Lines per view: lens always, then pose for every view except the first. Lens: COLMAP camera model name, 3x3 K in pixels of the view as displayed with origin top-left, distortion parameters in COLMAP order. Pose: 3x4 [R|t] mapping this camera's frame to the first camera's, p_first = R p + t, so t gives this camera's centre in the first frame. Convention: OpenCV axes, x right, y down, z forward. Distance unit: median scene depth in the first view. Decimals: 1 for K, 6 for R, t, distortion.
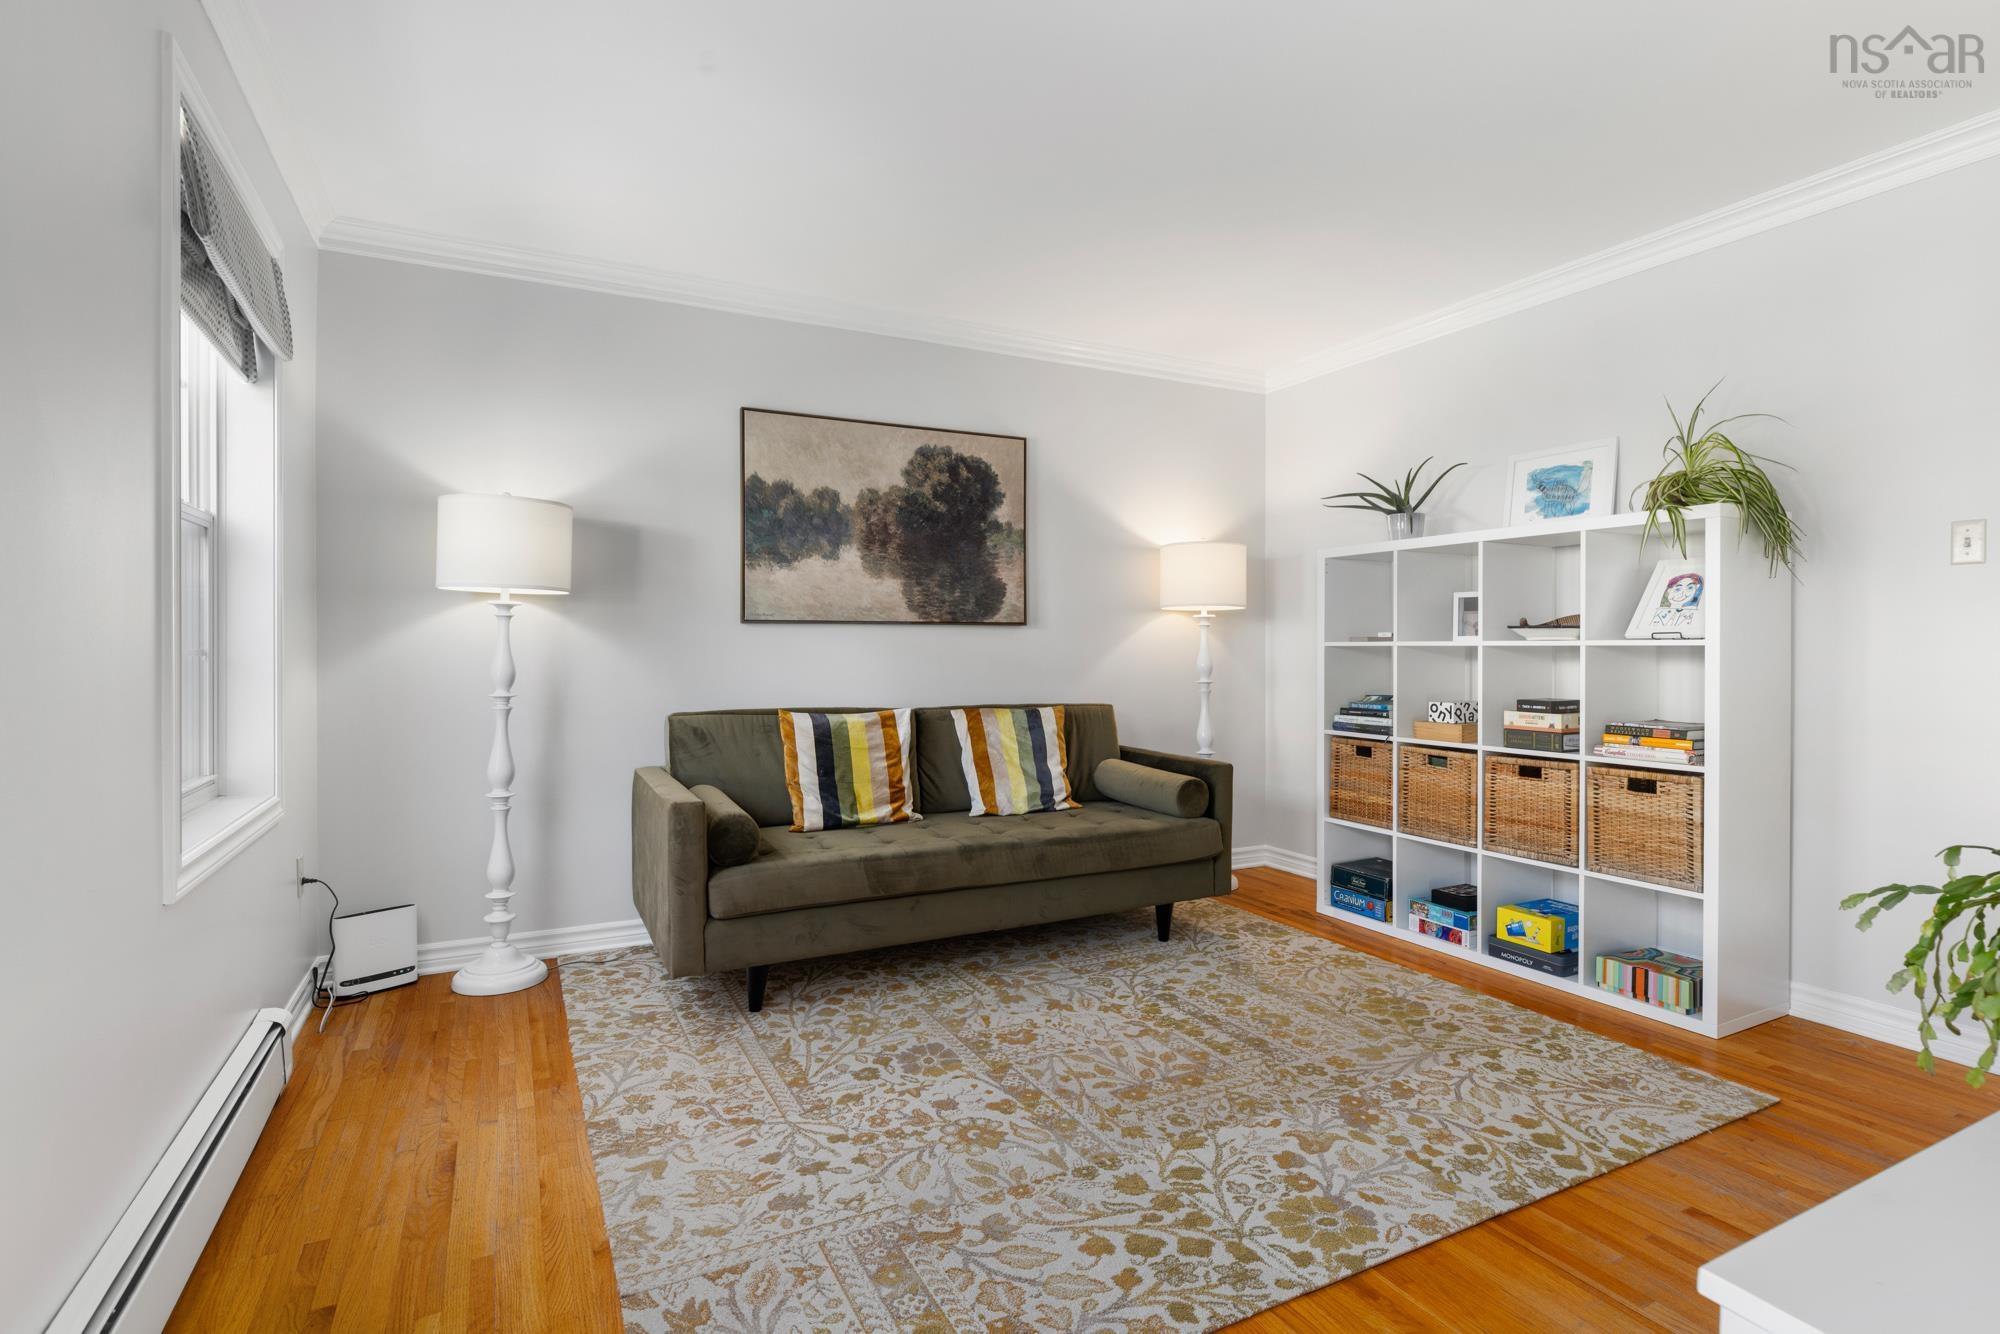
lens RADIAL K [[982.6, 0, 1004.7], [0, 982.6, 657.2], [0, 0, 1]] dist [-0.003309, -0.000450]
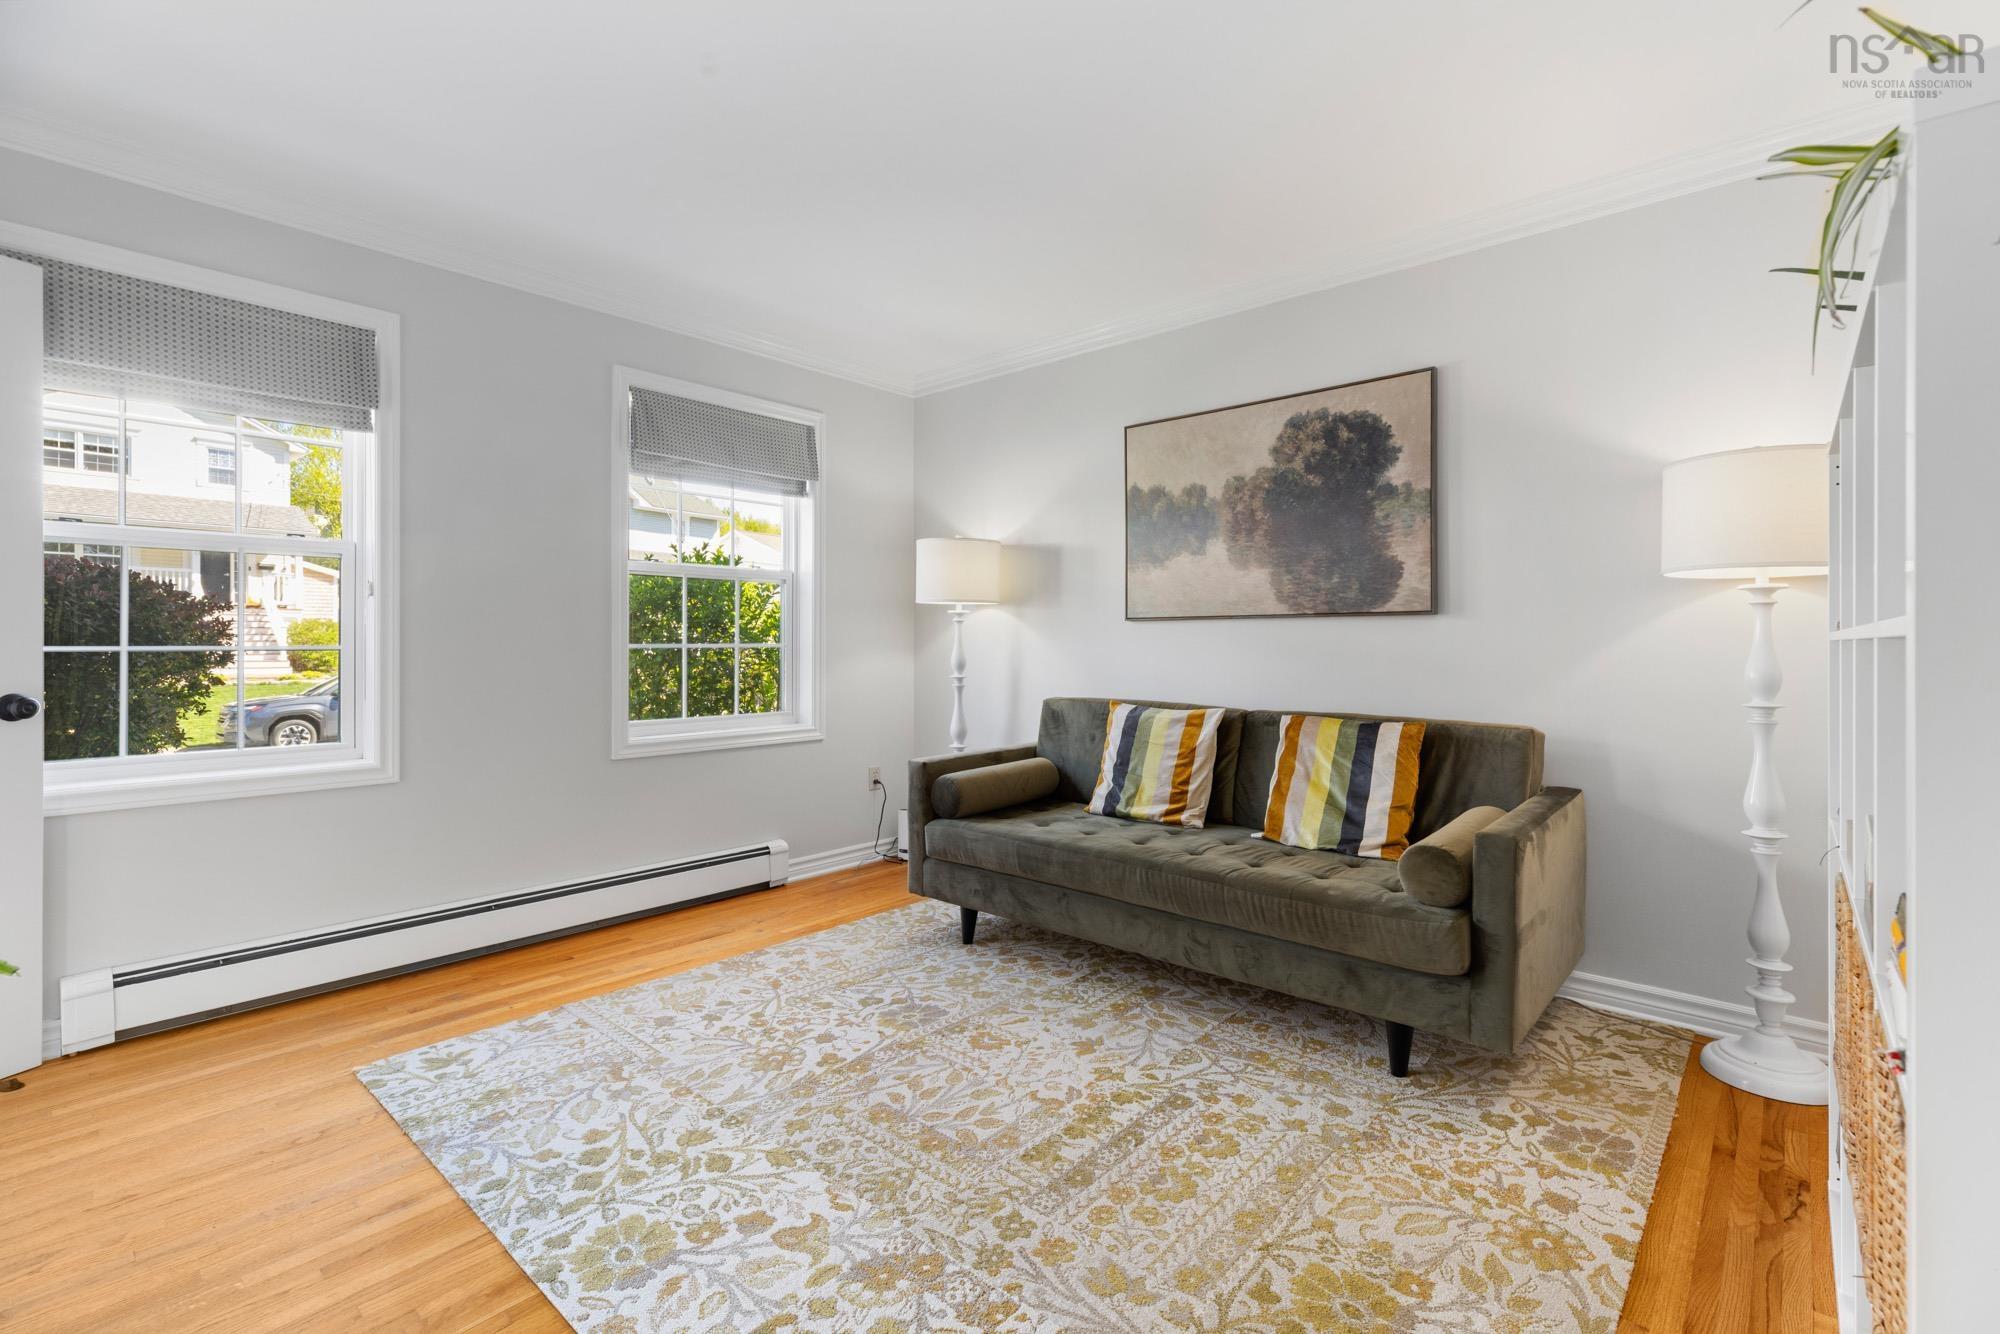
lens RADIAL K [[895.8, 0, 1010.0], [0, 895.8, 647.2], [0, 0, 1]] dist [0.002927, 0.000755]
pose [[0.364986, 0.004259, -0.931003, 0.728887], [-0.010560, 0.999944, 0.000435, -0.005127], [0.930953, 0.009673, 0.365010, 0.593126]]
